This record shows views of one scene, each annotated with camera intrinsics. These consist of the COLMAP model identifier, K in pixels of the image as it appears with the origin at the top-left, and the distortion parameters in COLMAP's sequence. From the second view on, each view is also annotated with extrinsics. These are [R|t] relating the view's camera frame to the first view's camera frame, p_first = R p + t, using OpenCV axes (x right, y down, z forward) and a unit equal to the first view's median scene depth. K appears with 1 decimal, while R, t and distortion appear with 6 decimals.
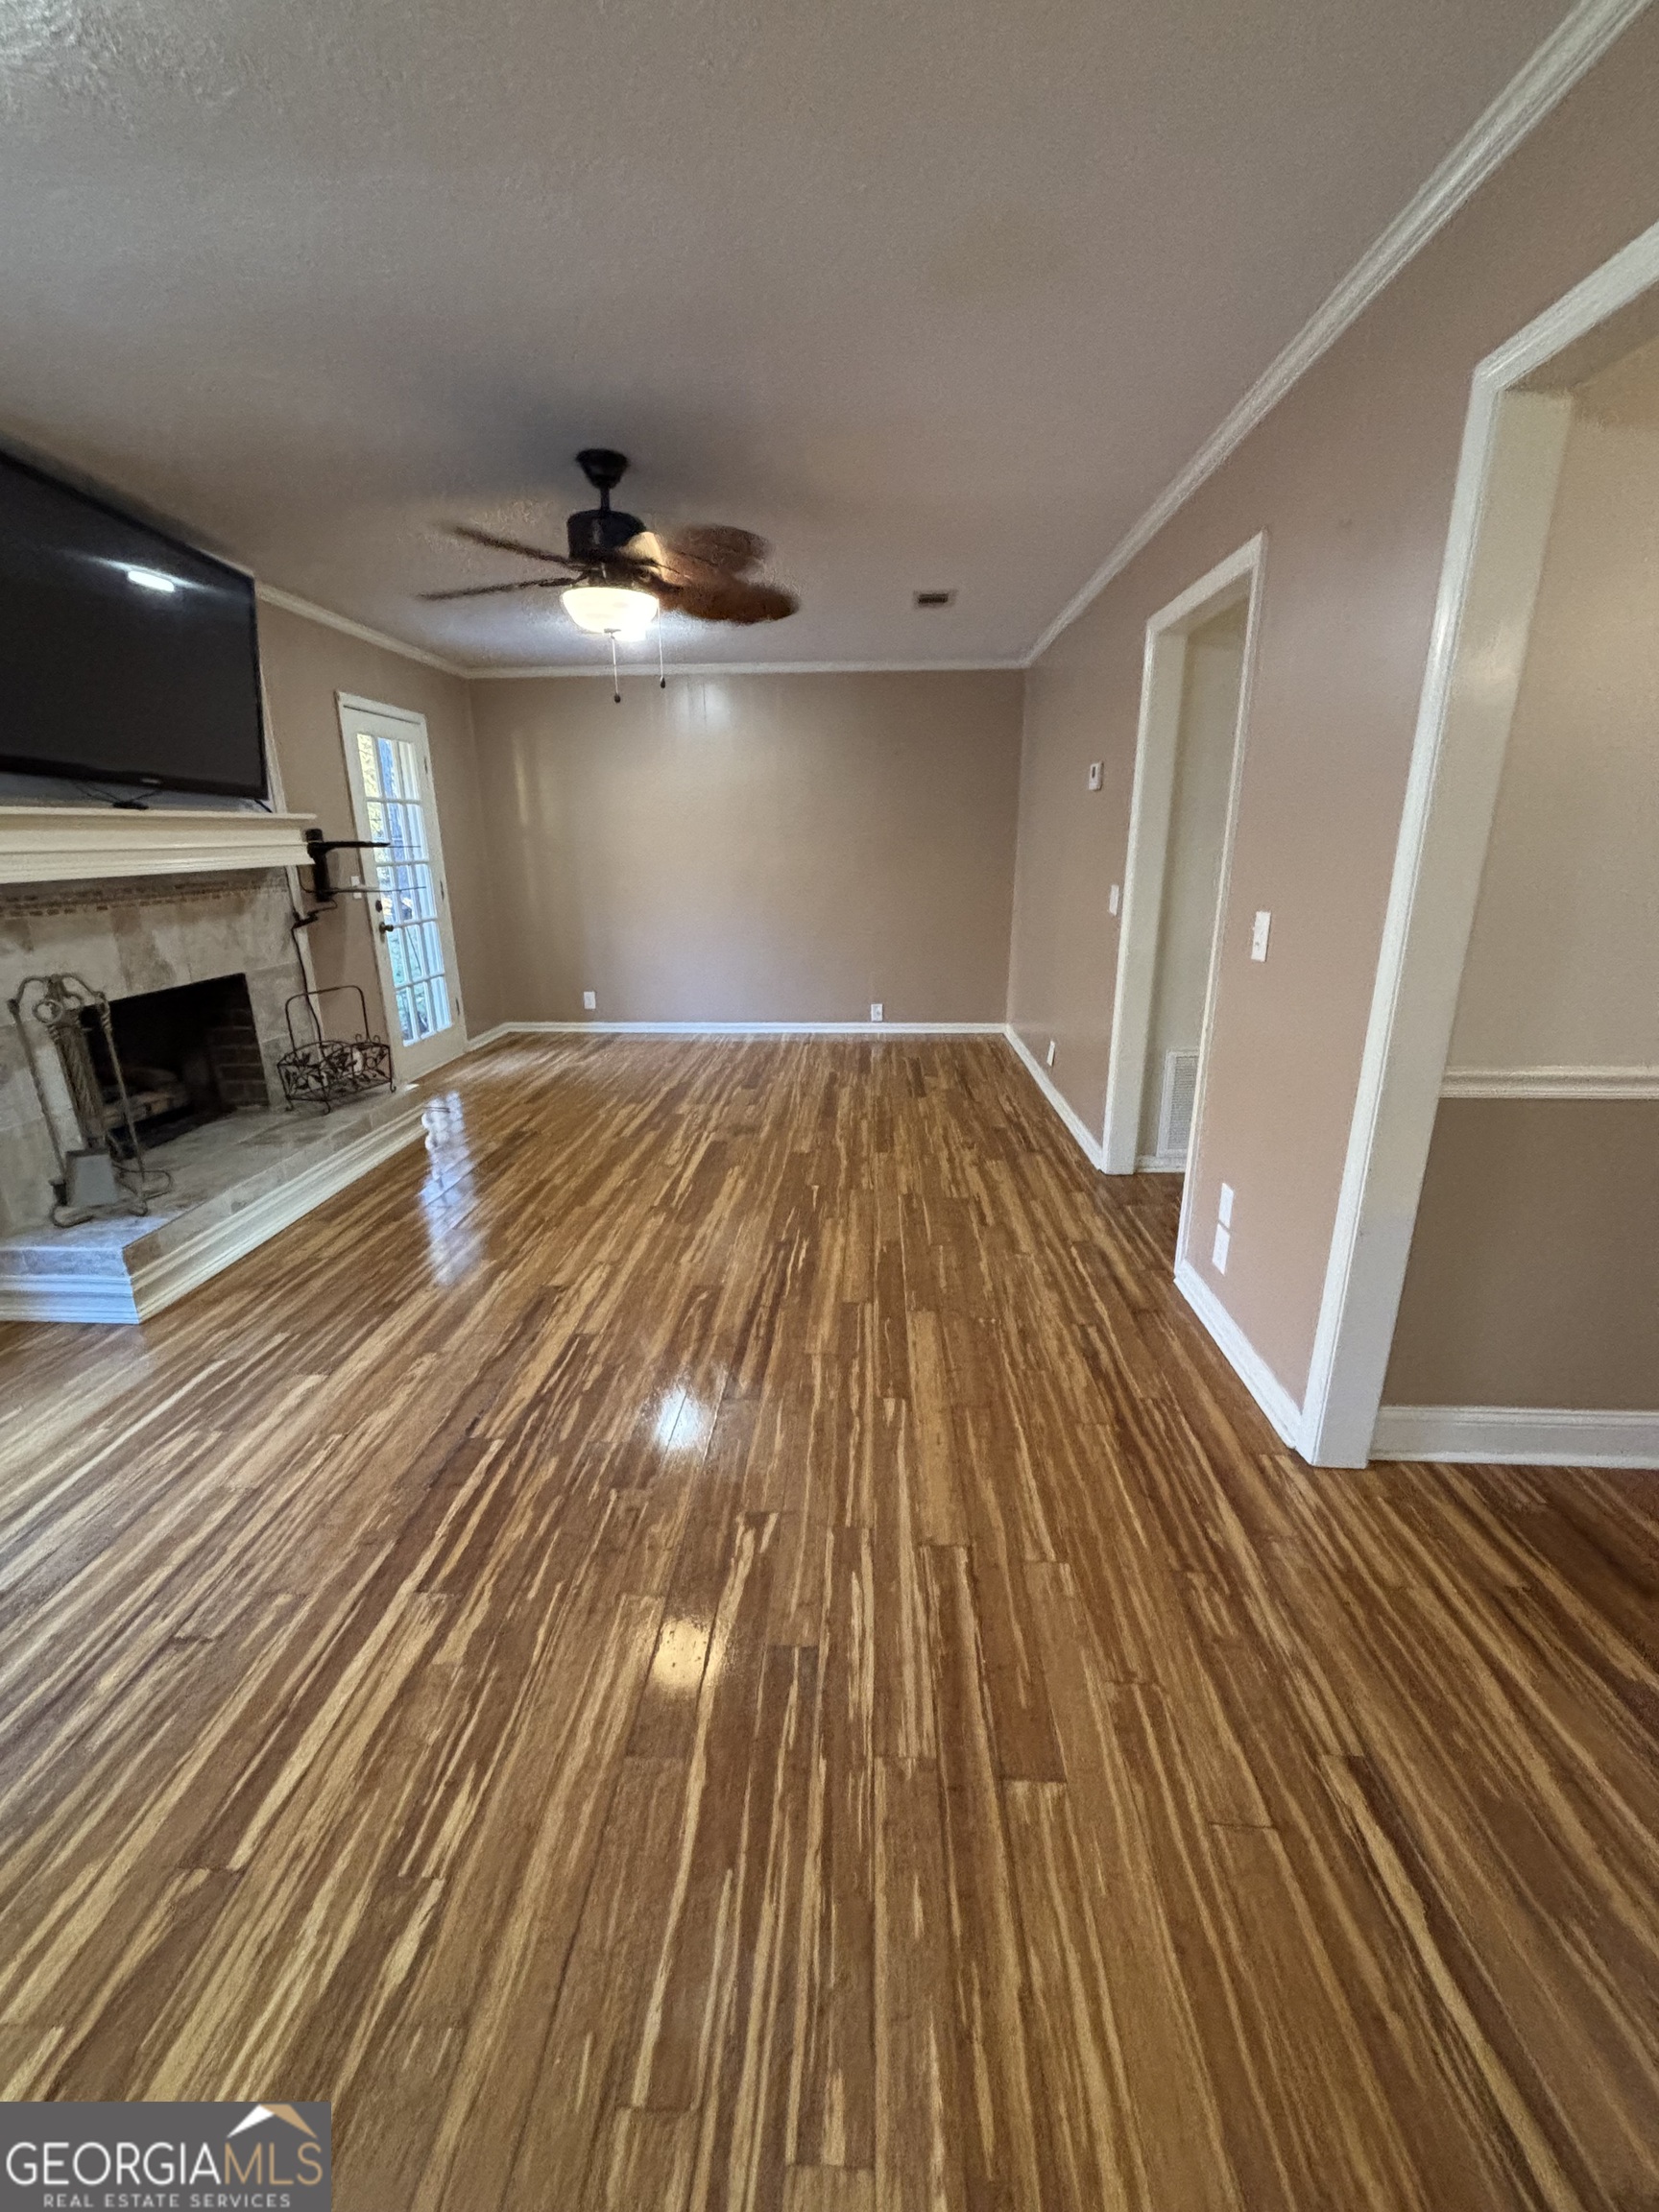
lens RADIAL K [[890.4, 0, 831.1], [0, 890.4, 1101.6], [0, 0, 1]] dist [-0.000147, 0.000415]
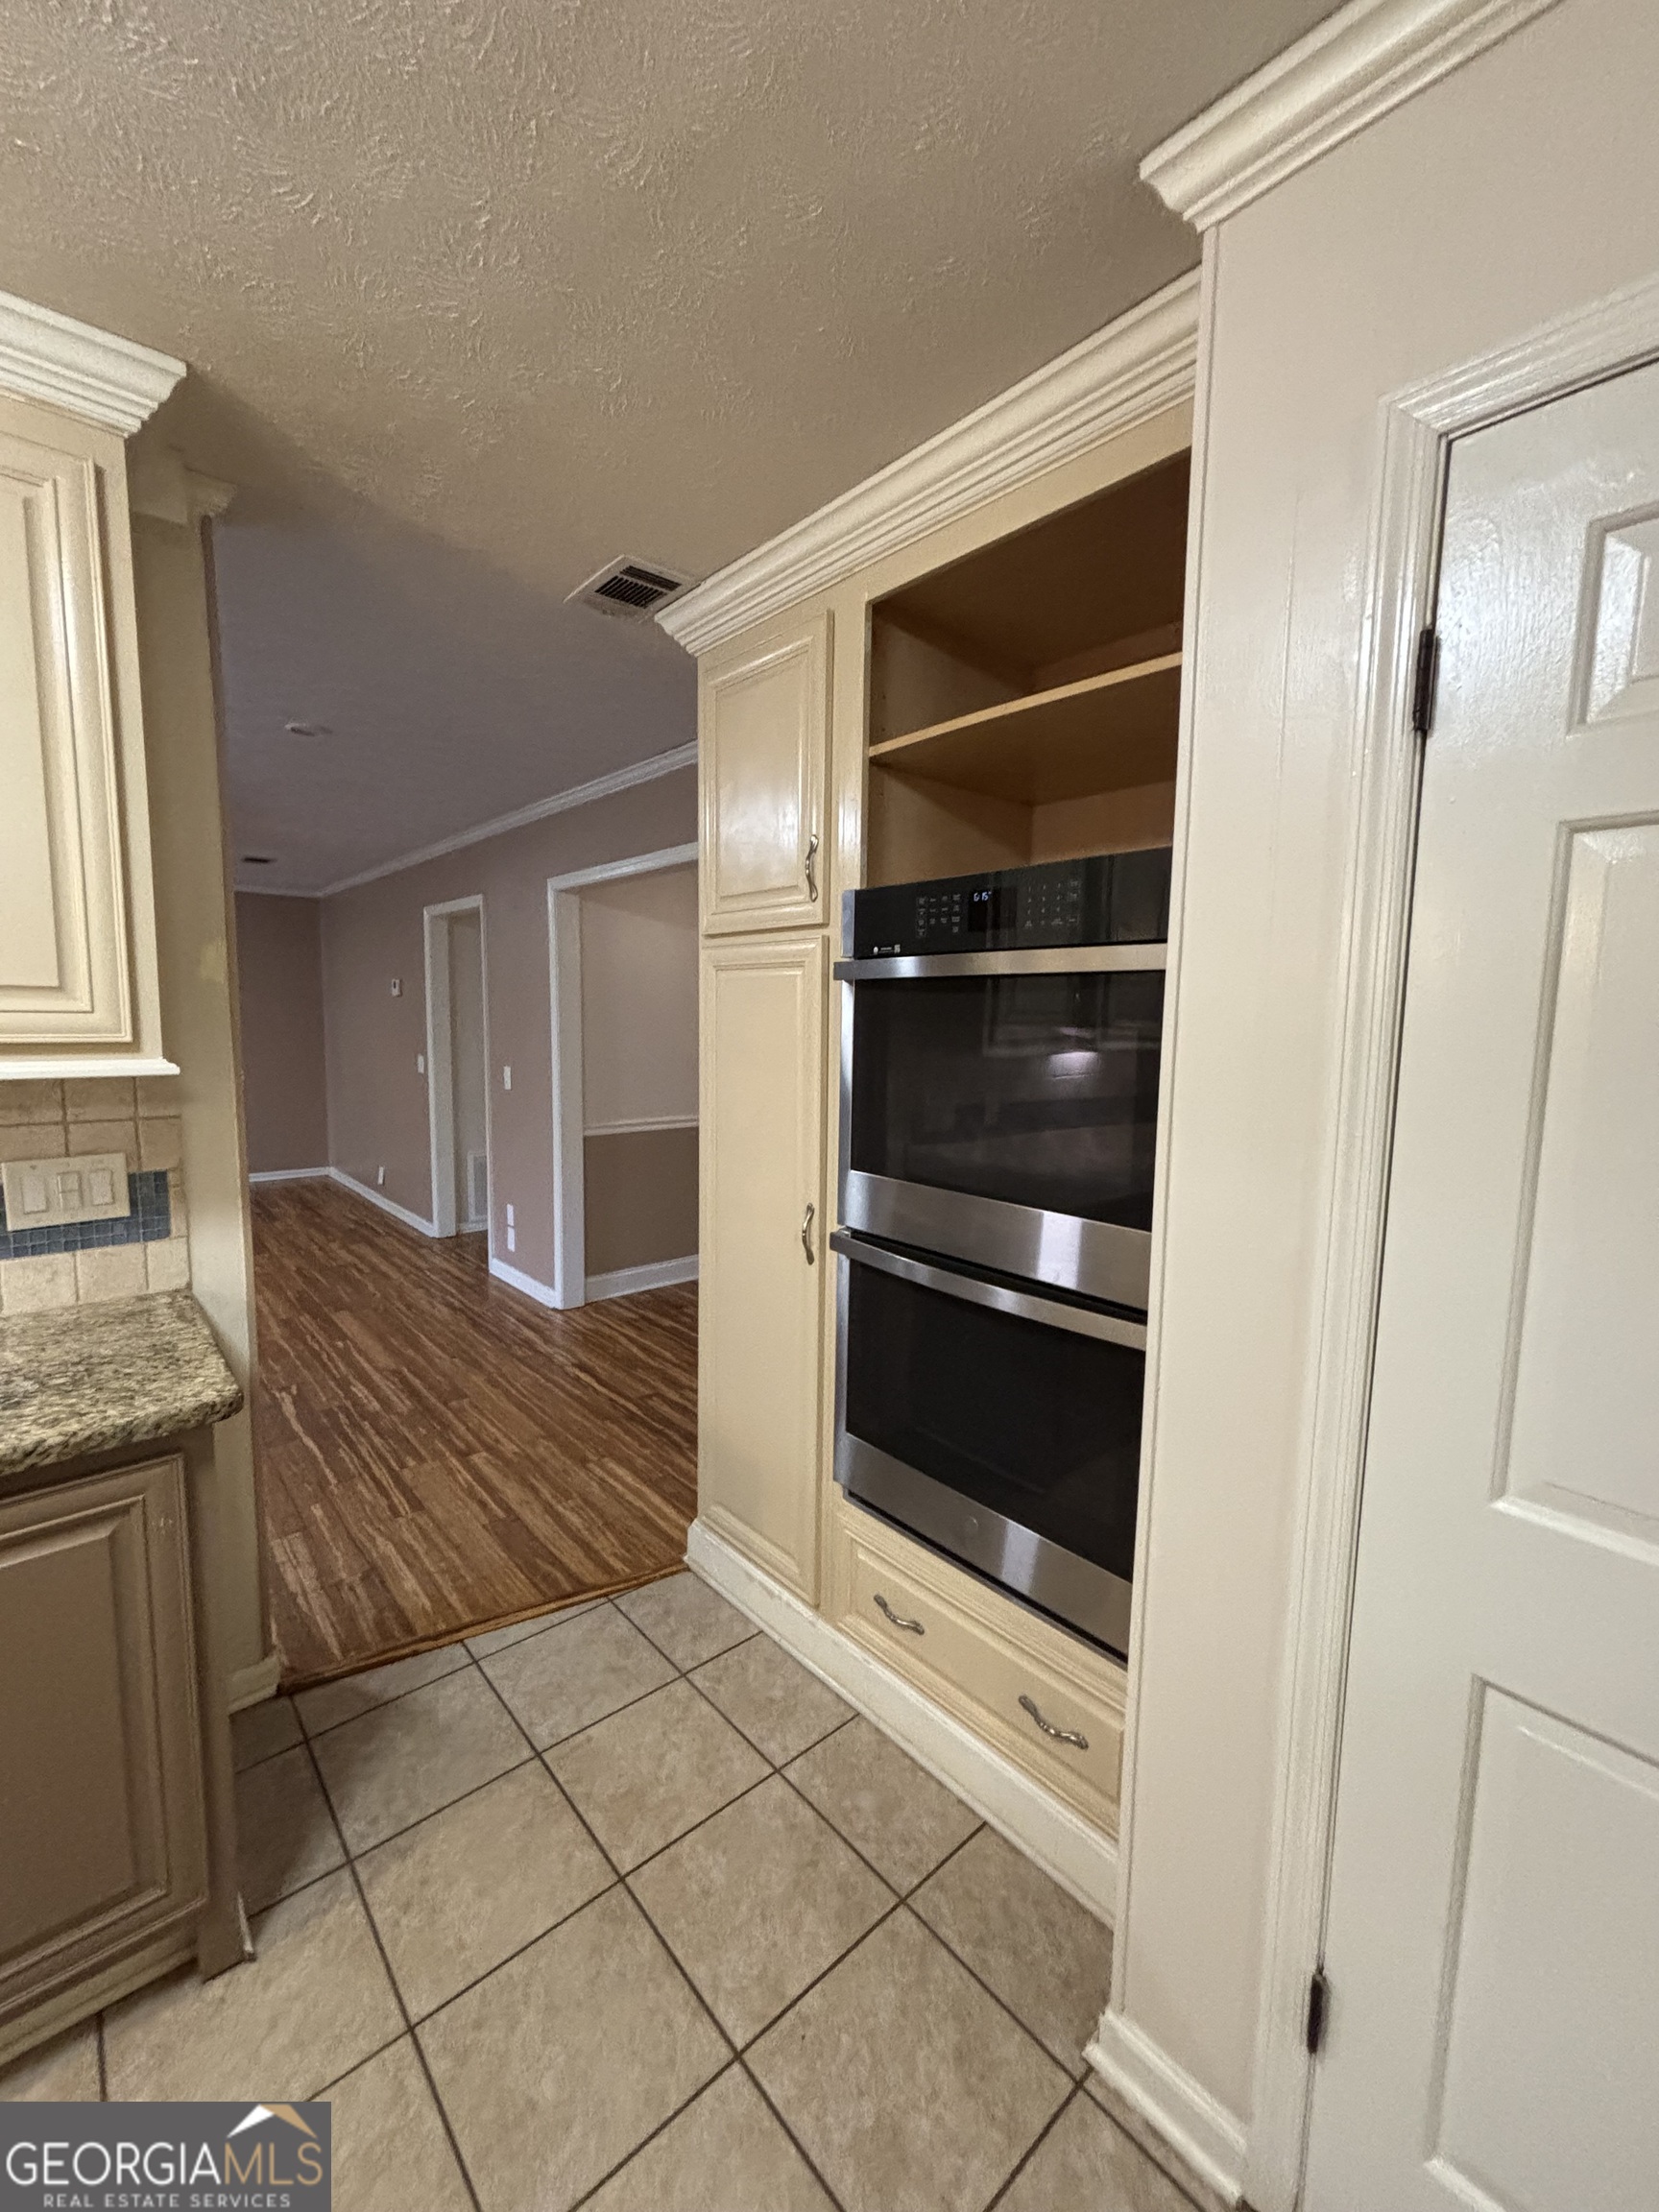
lens RADIAL K [[890.4, 0, 839.8], [0, 890.4, 1092.5], [0, 0, 1]] dist [-0.000147, 0.000415]
pose [[0.713265, -0.047601, 0.699277, -0.372447], [0.182326, 0.975945, -0.119539, 0.211428], [-0.676765, 0.212759, 0.704786, -0.872269]]
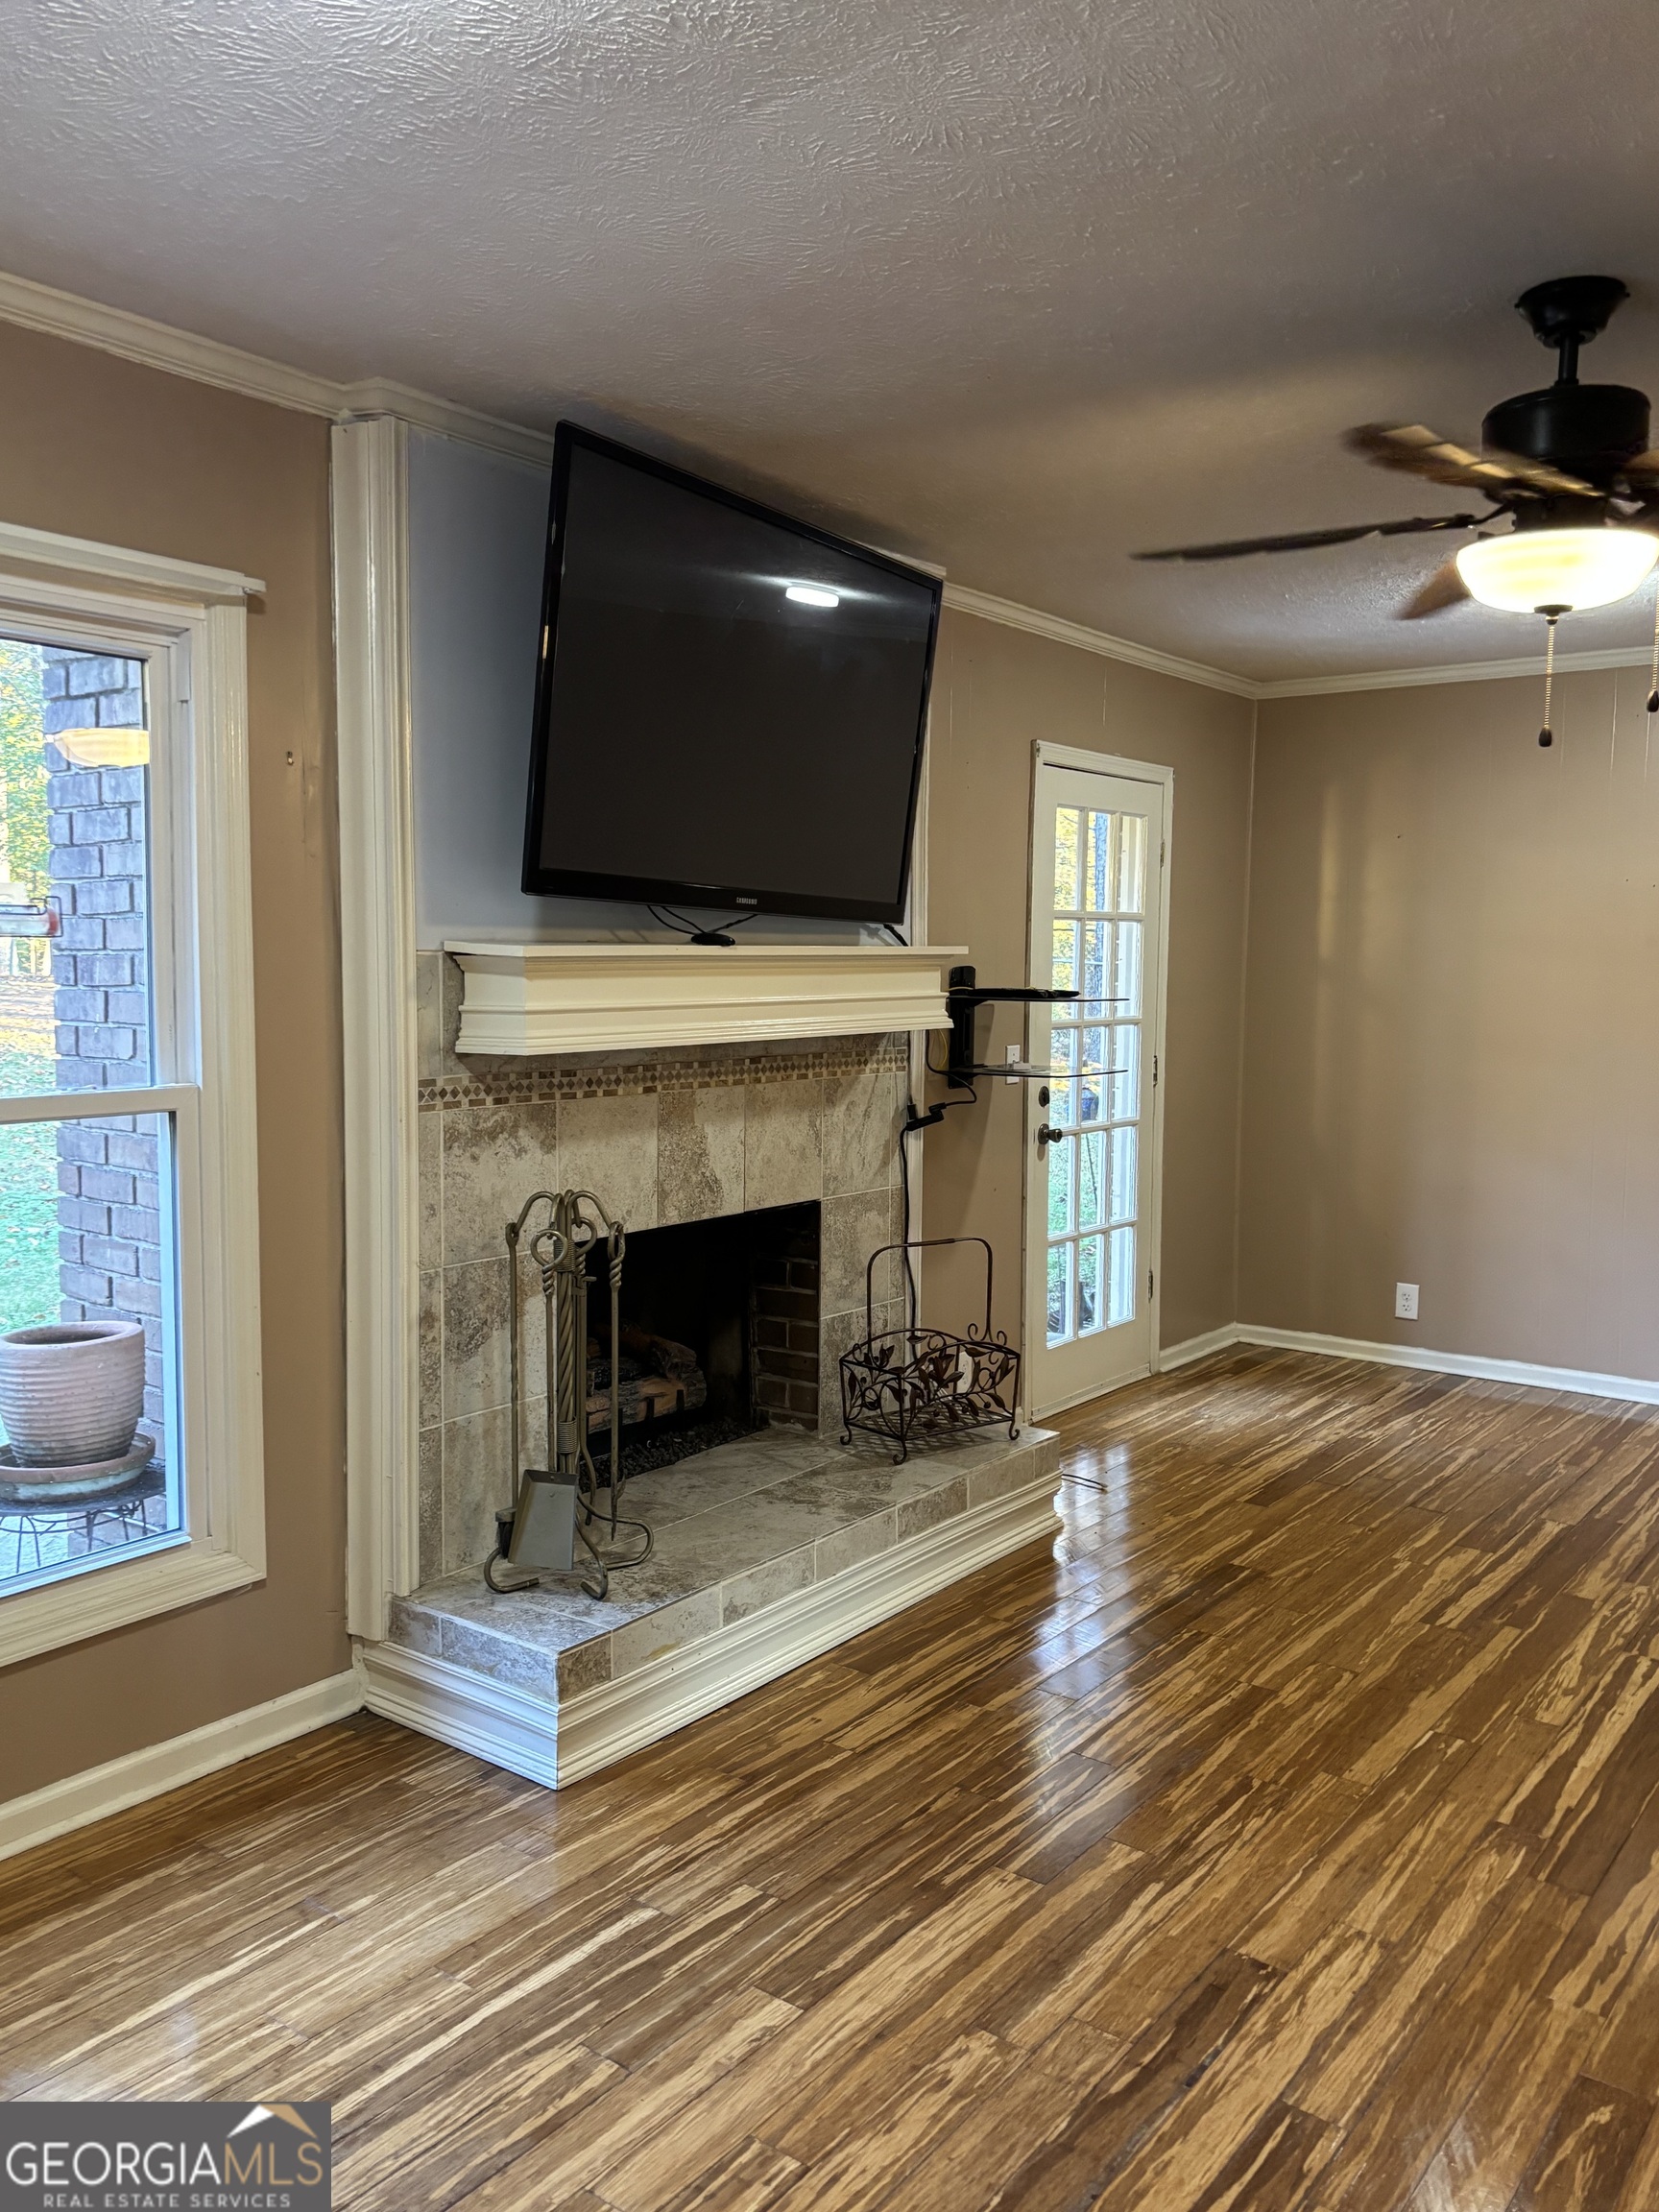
lens RADIAL K [[1738.5, 0, 818.0], [0, 1738.5, 1106.4], [0, 0, 1]] dist [0.045964, -0.038924]
pose [[0.826322, 0.065502, -0.559375, -0.021996], [-0.177025, 0.973082, -0.147558, -0.049158], [0.534653, 0.220953, 0.815675, 0.056243]]
